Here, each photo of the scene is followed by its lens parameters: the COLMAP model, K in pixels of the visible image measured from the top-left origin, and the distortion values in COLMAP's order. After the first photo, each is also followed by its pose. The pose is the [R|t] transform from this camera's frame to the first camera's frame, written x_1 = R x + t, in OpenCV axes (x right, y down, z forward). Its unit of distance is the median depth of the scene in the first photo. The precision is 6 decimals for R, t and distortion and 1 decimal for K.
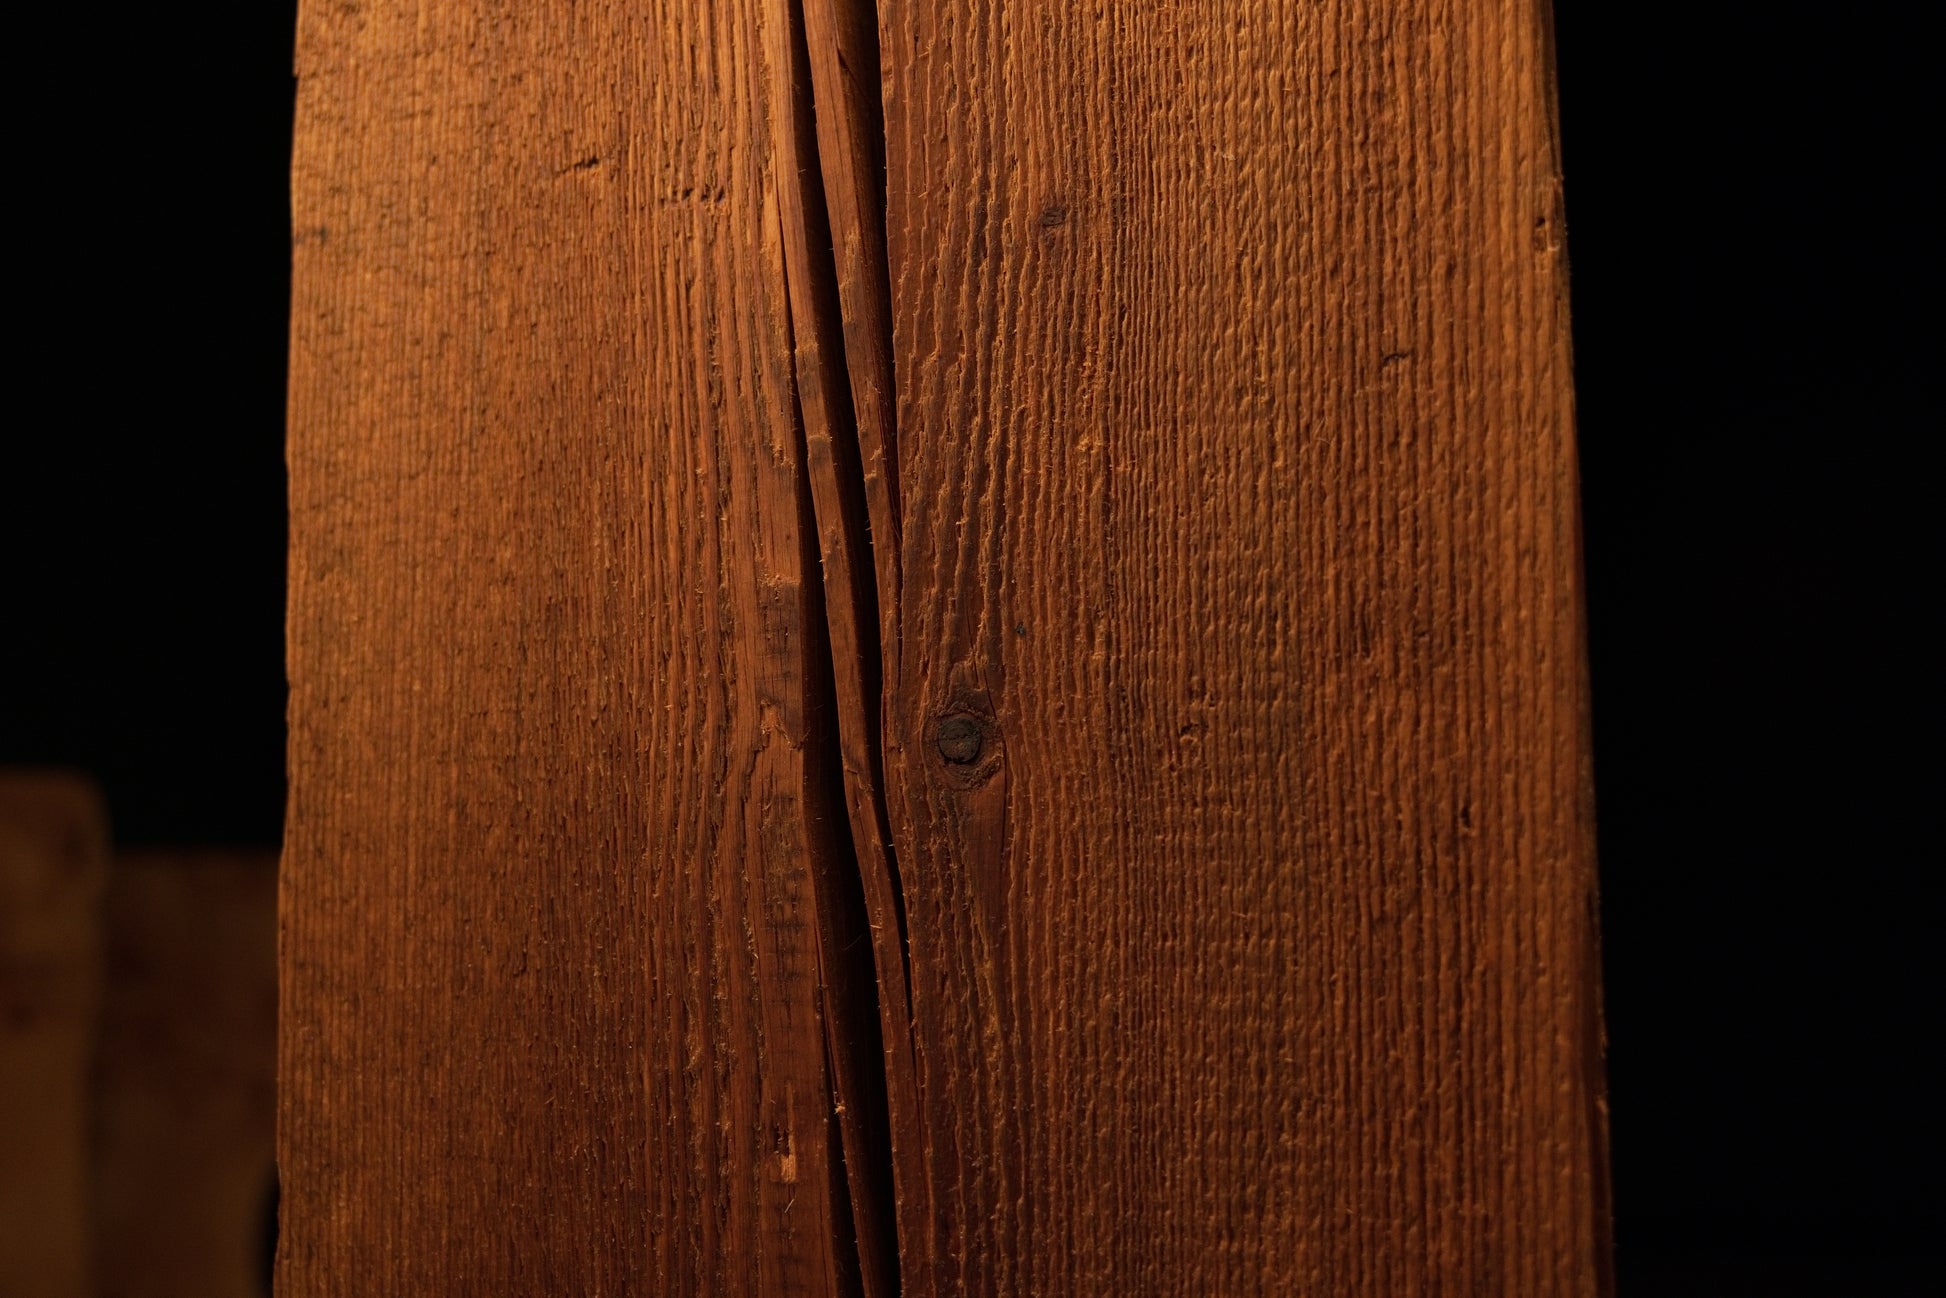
lens RADIAL K [[1589.5, 0, 973.0], [0, 1589.5, 649.0], [0, 0, 1]] dist [-0.027392, 0.009442]
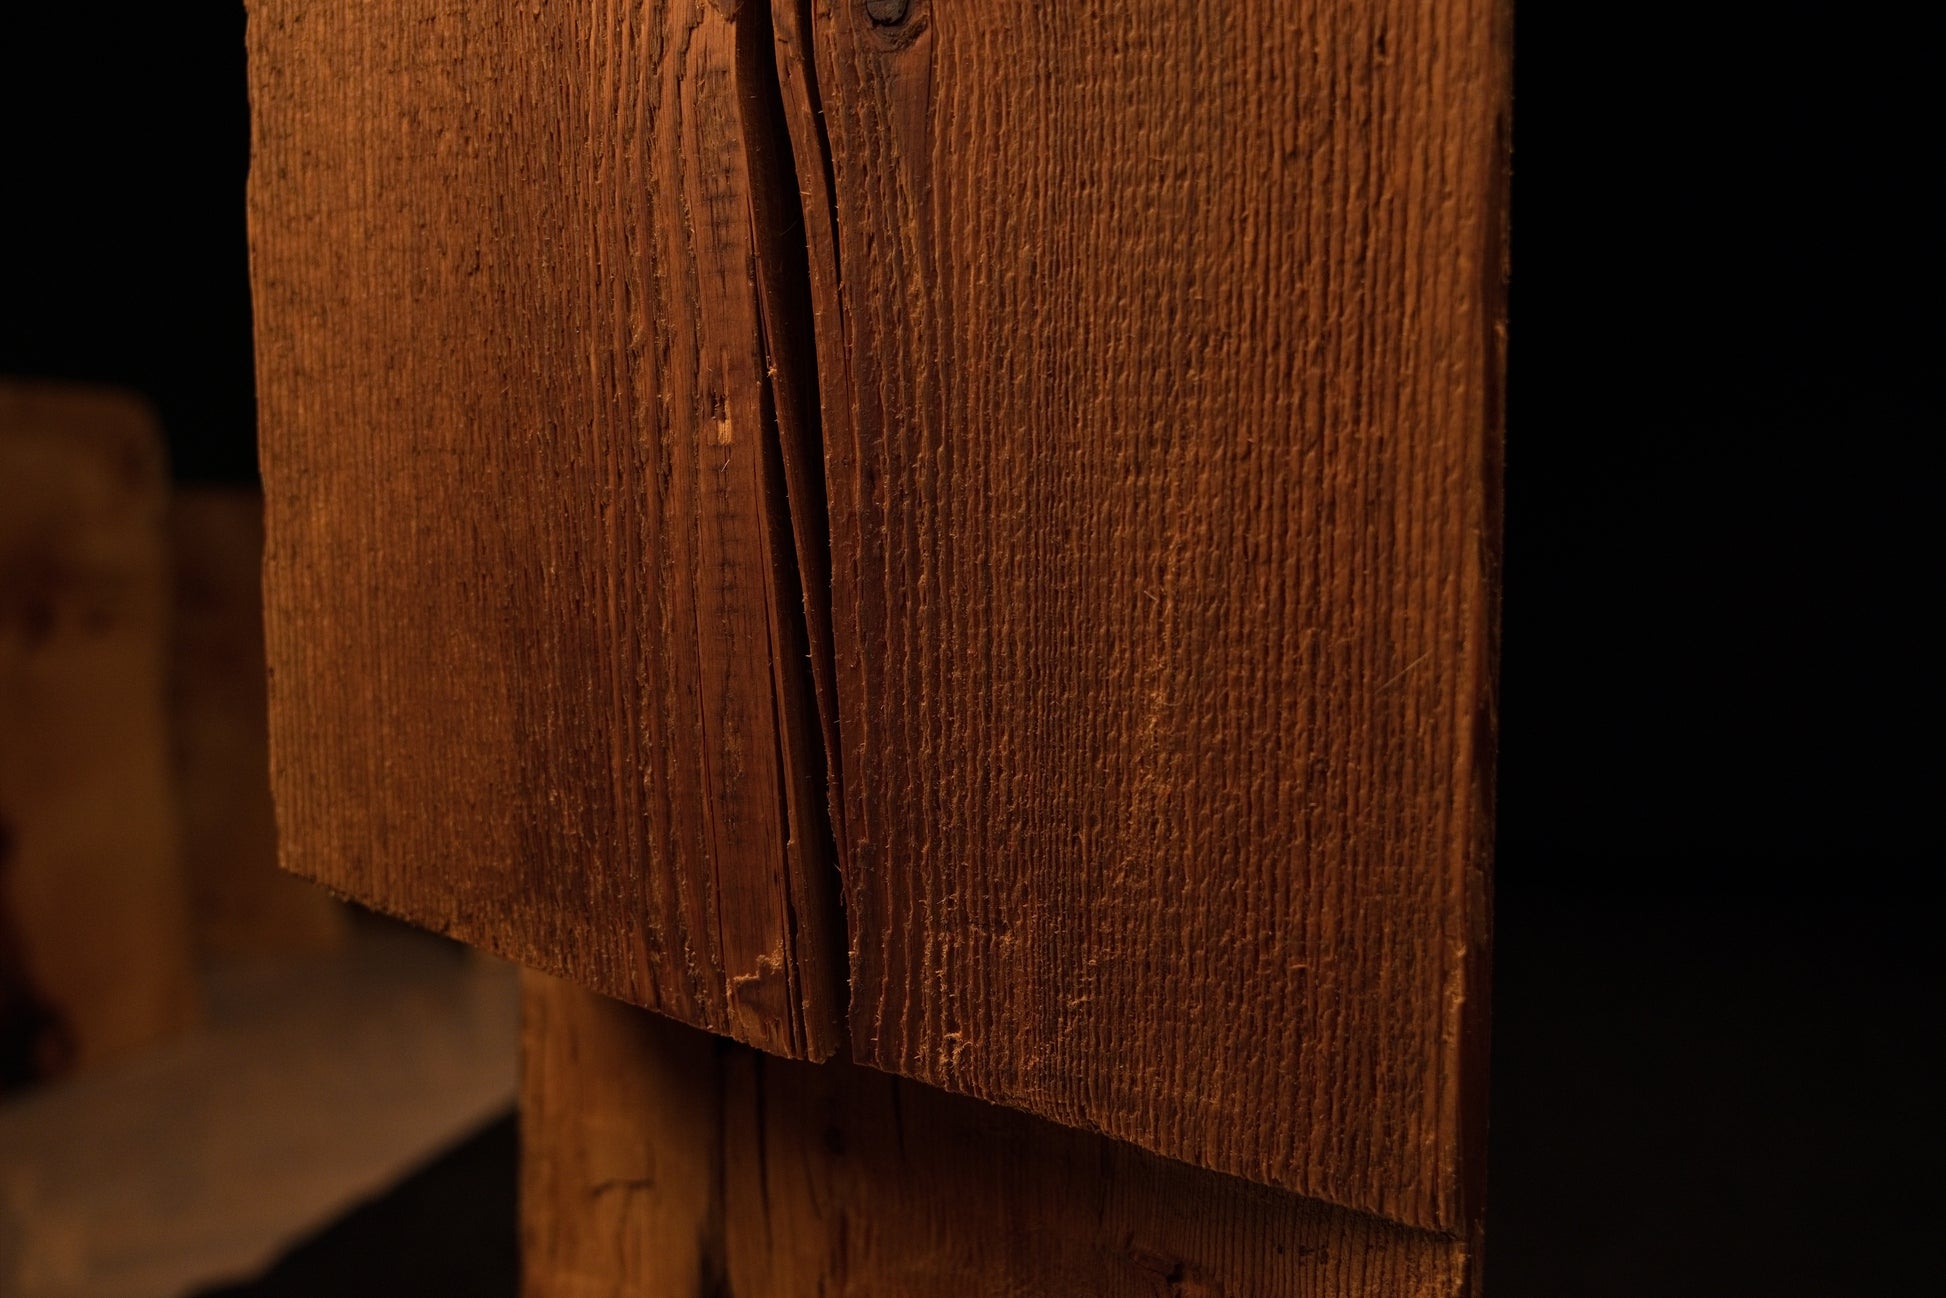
lens RADIAL K [[1589.5, 0, 973.0], [0, 1589.5, 649.0], [0, 0, 1]] dist [-0.027392, 0.009442]
pose [[0.999134, 0.014598, -0.038955, 0.093255], [-0.007743, 0.985304, 0.170636, 0.297857], [0.040873, -0.170186, 0.984564, -0.053145]]
